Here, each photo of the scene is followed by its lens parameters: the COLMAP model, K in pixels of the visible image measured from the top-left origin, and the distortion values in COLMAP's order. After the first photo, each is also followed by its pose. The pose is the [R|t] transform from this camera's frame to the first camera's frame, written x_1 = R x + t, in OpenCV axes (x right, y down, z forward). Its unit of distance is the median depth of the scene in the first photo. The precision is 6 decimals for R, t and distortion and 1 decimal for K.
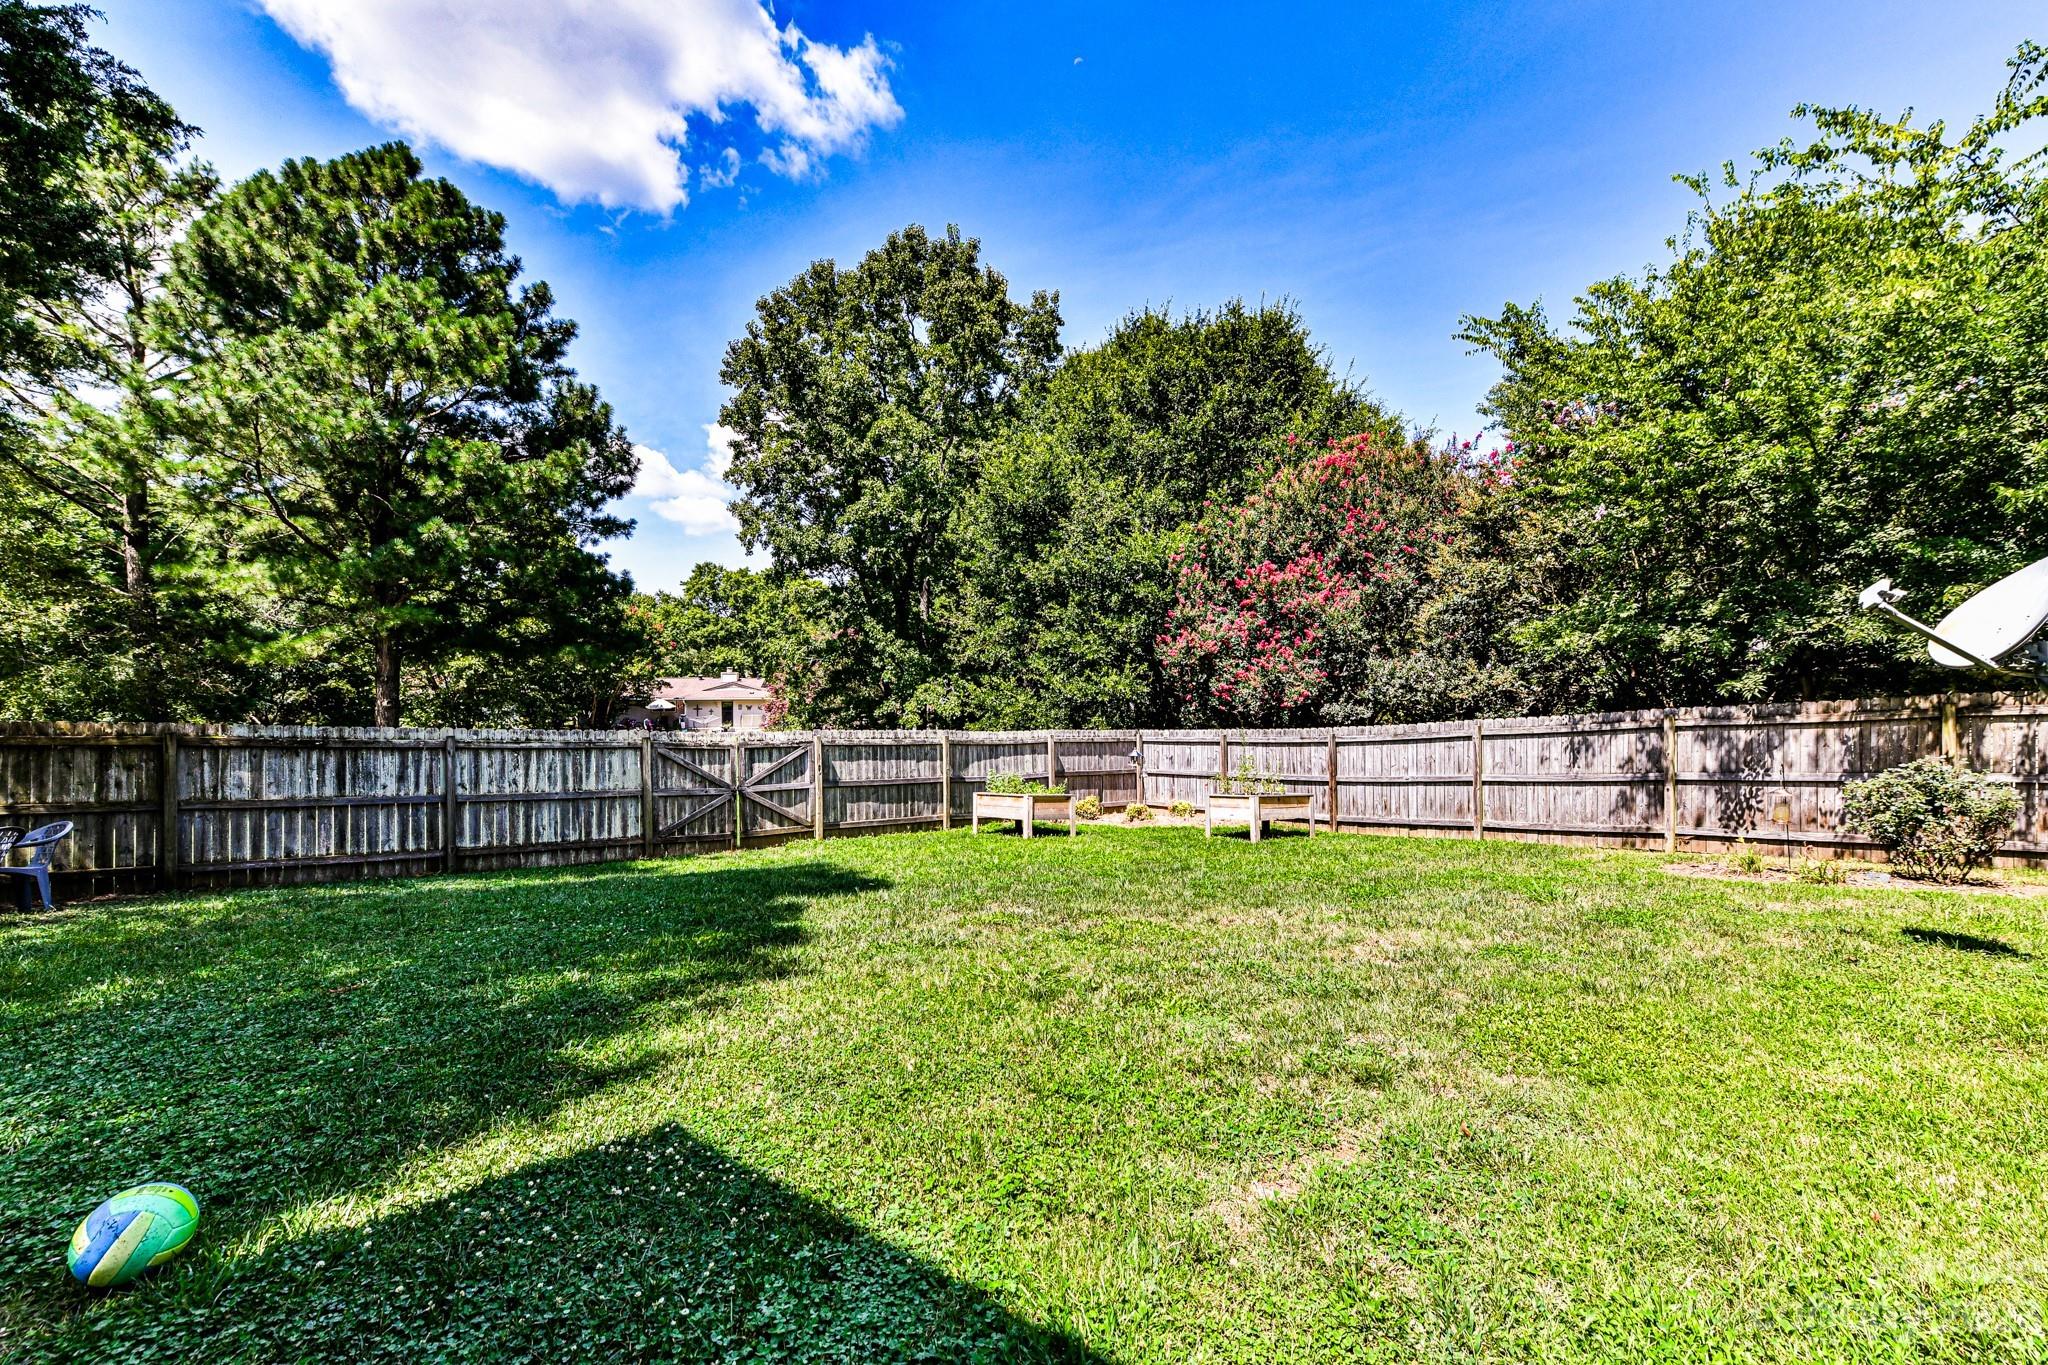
lens RADIAL K [[802.8, 0, 1044.1], [0, 802.8, 685.3], [0, 0, 1]] dist [0.000782, -0.002072]
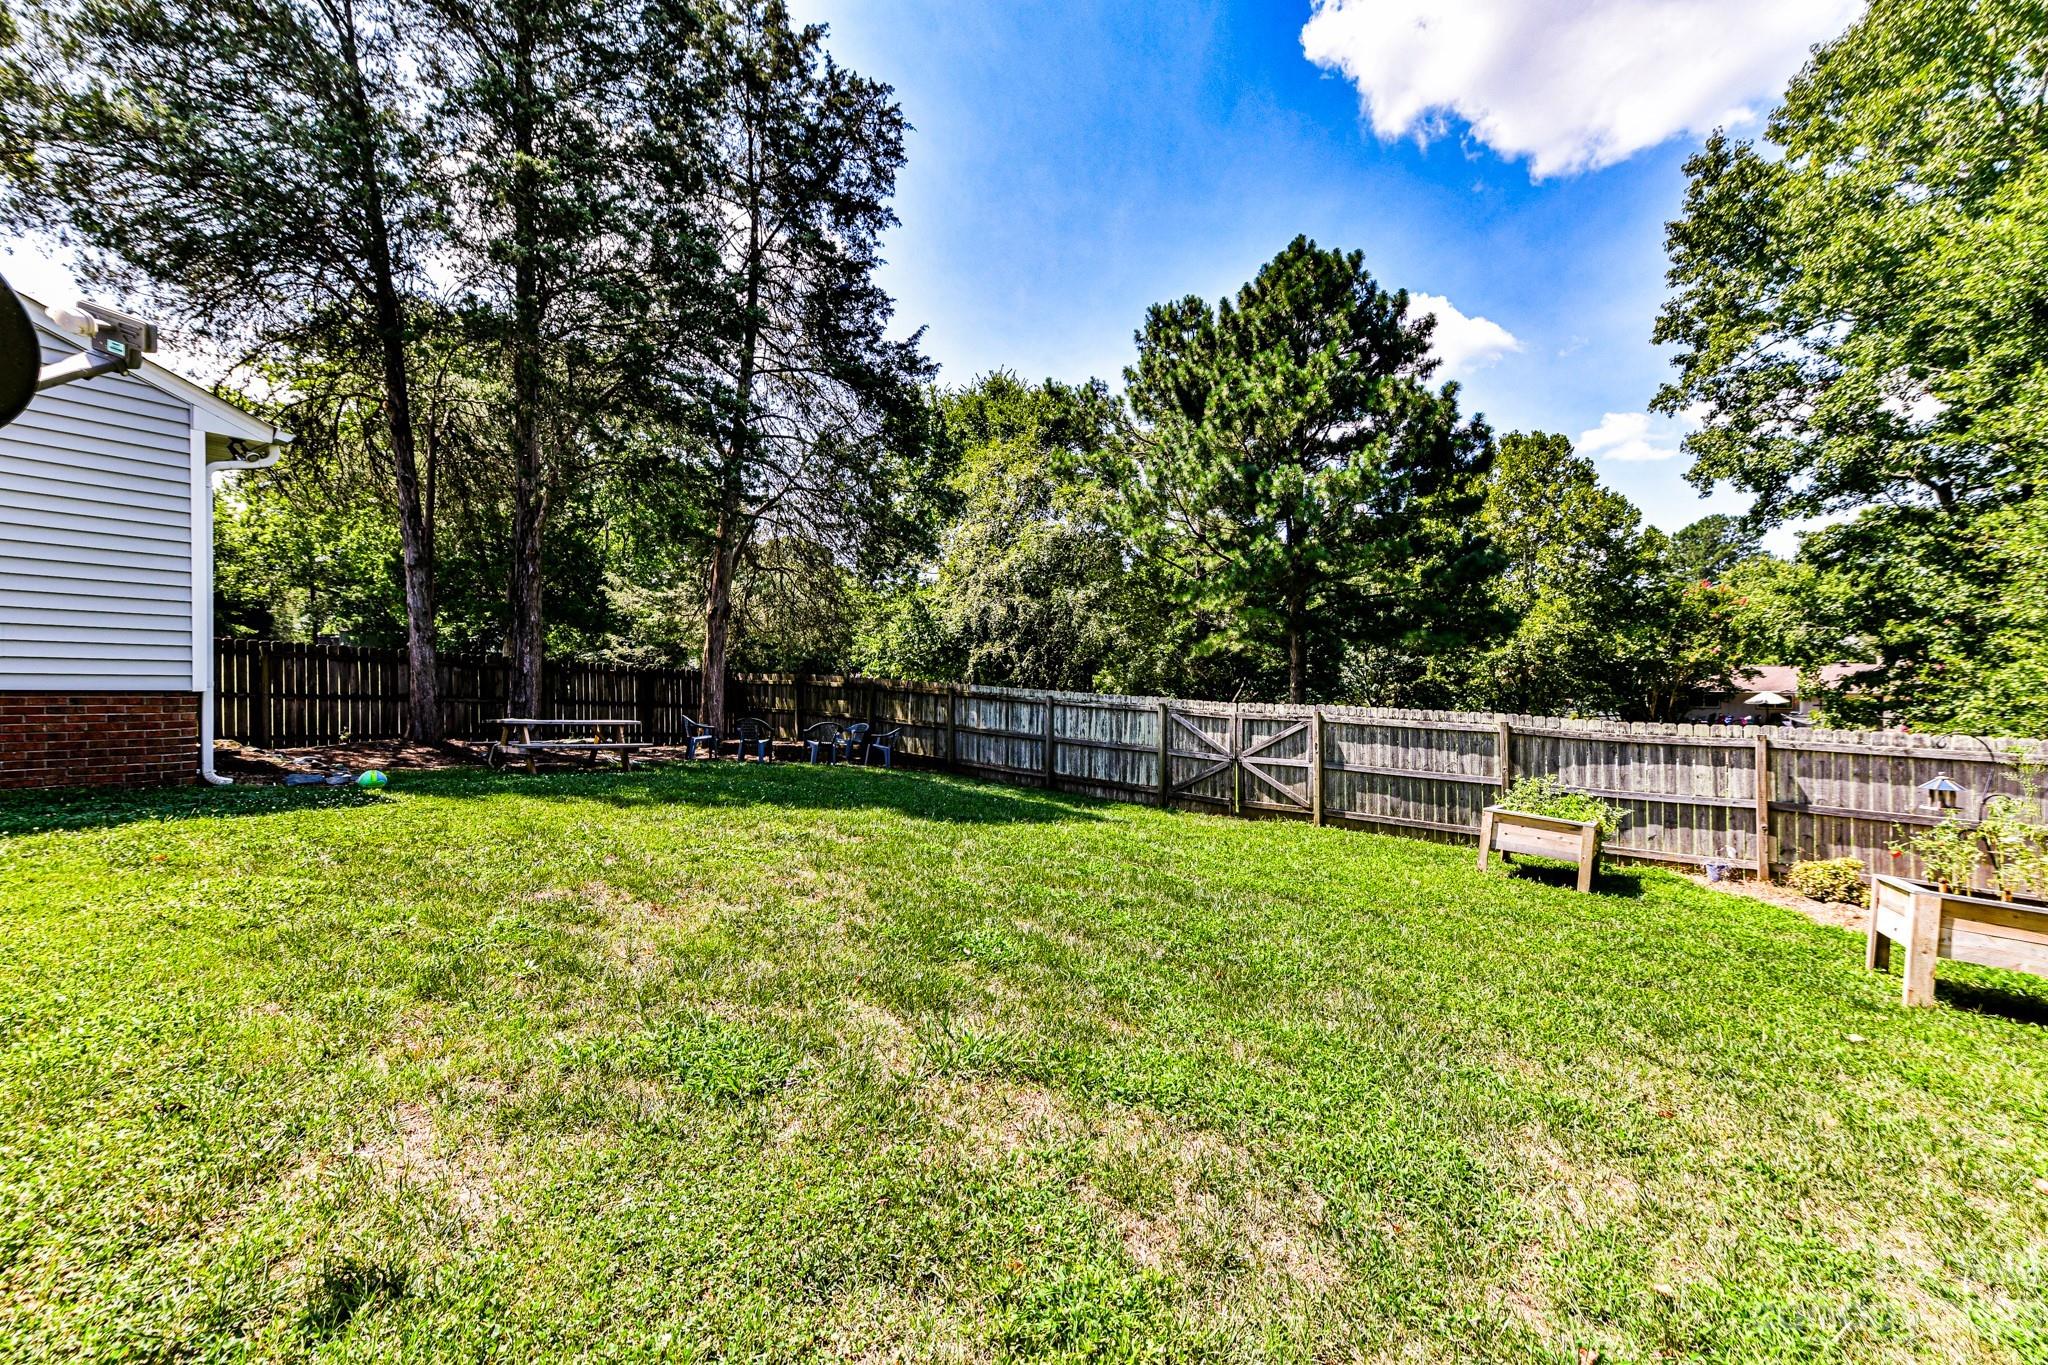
lens RADIAL K [[802.8, 0, 1017.5], [0, 802.8, 687.7], [0, 0, 1]] dist [0.000782, -0.002072]
pose [[0.245572, 0.005738, -0.969361, 0.591481], [0.001978, 0.999977, 0.006420, 0.033962], [0.969376, -0.003494, 0.245555, 0.512580]]
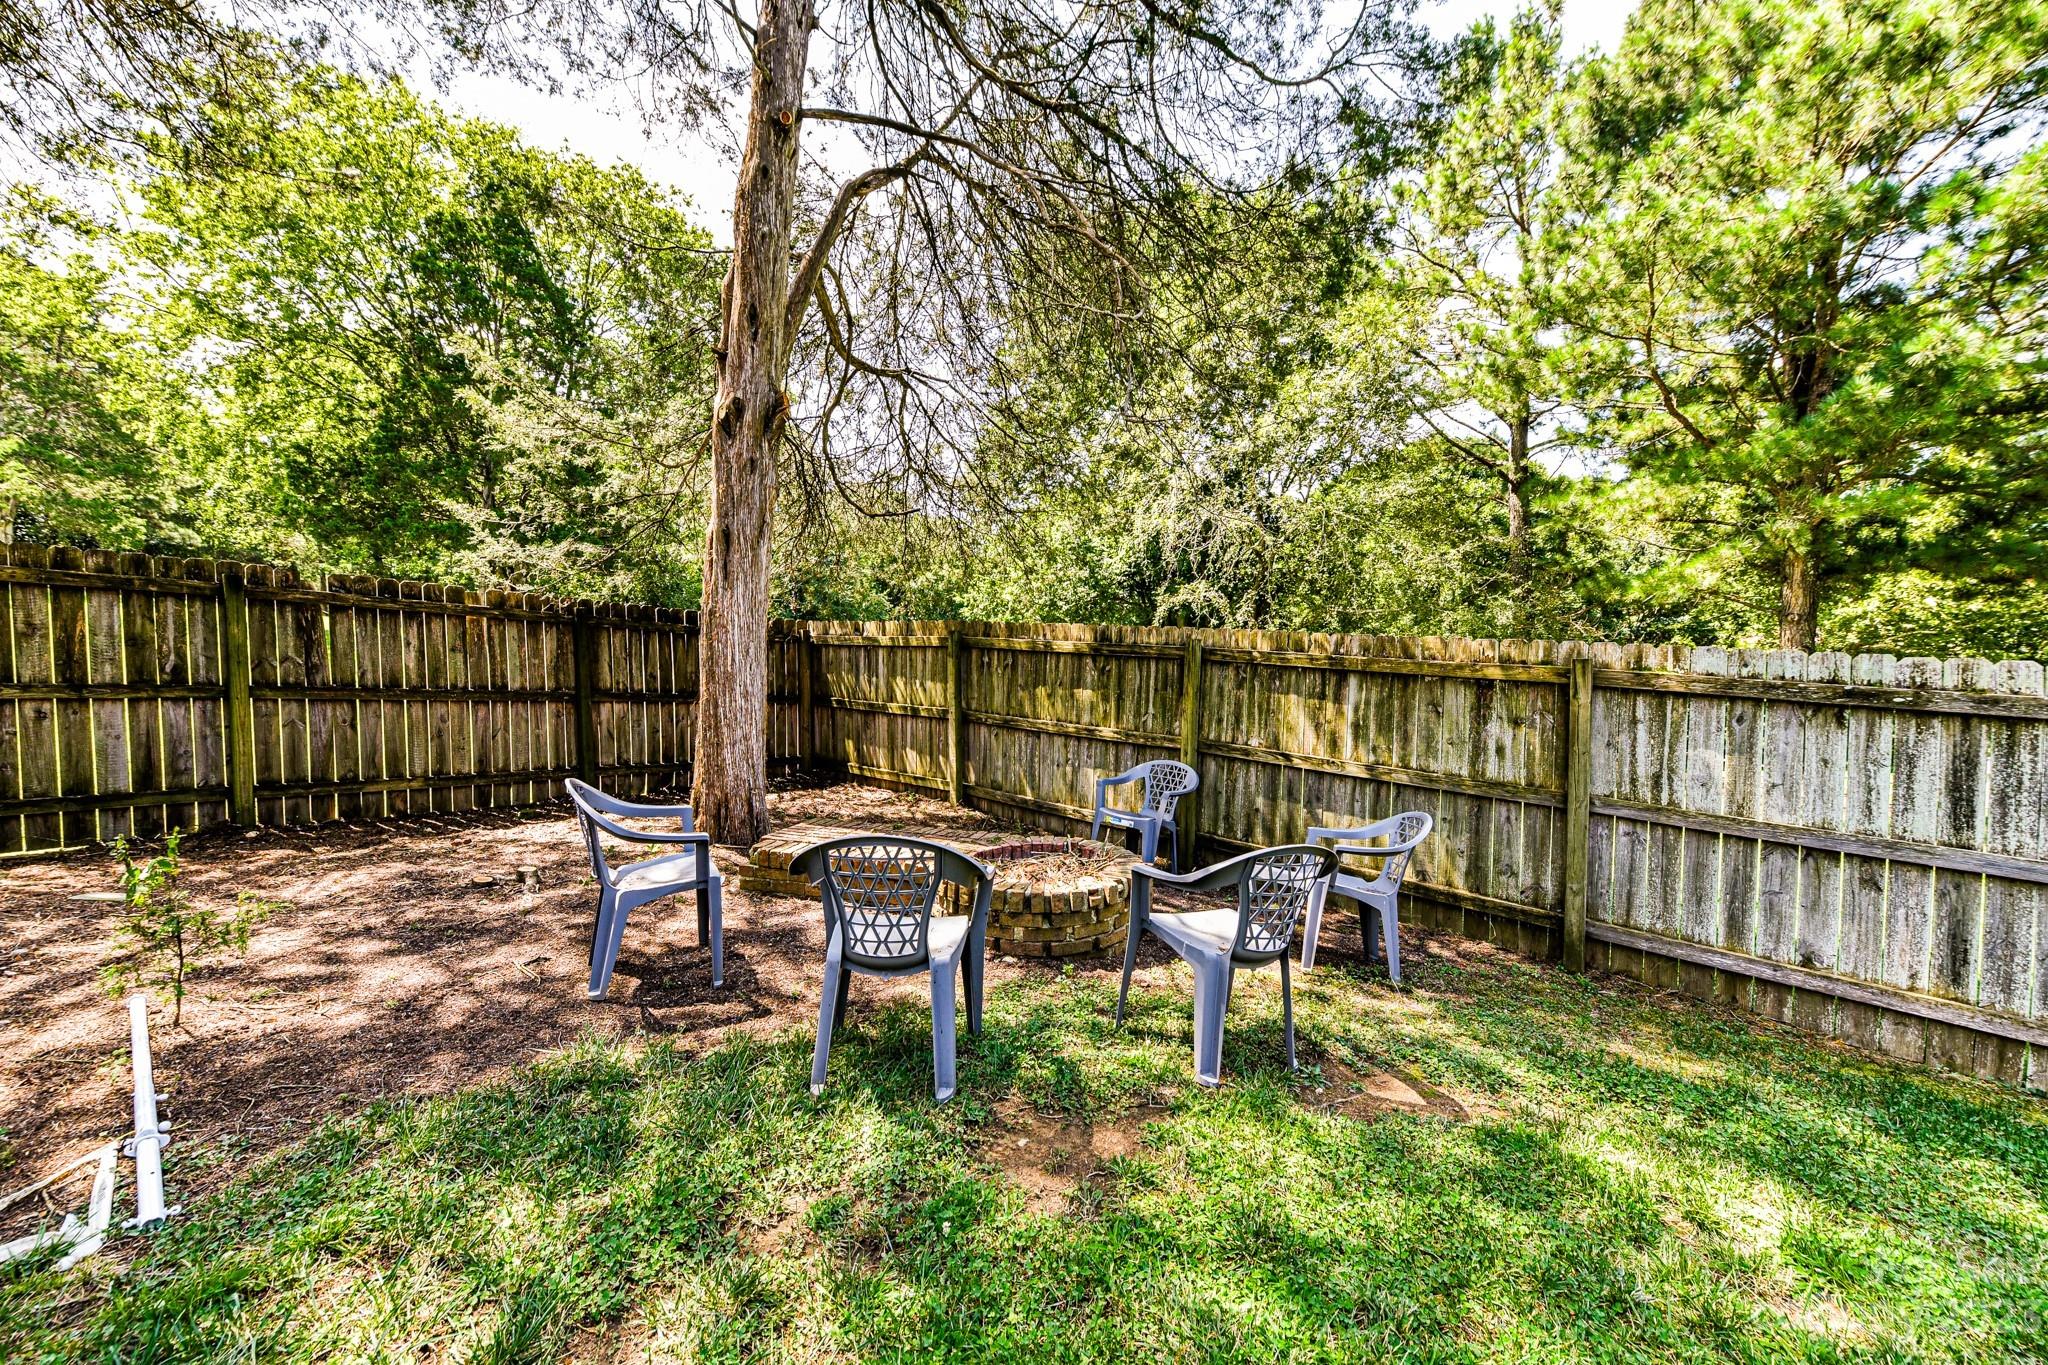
lens RADIAL K [[802.8, 0, 1013.7], [0, 802.8, 687.5], [0, 0, 1]] dist [0.000782, -0.002072]
pose [[0.170031, 0.047117, -0.984312, -0.483387], [-0.002279, 0.998872, 0.047421, 0.039864], [0.985436, -0.005820, 0.169947, 0.414652]]
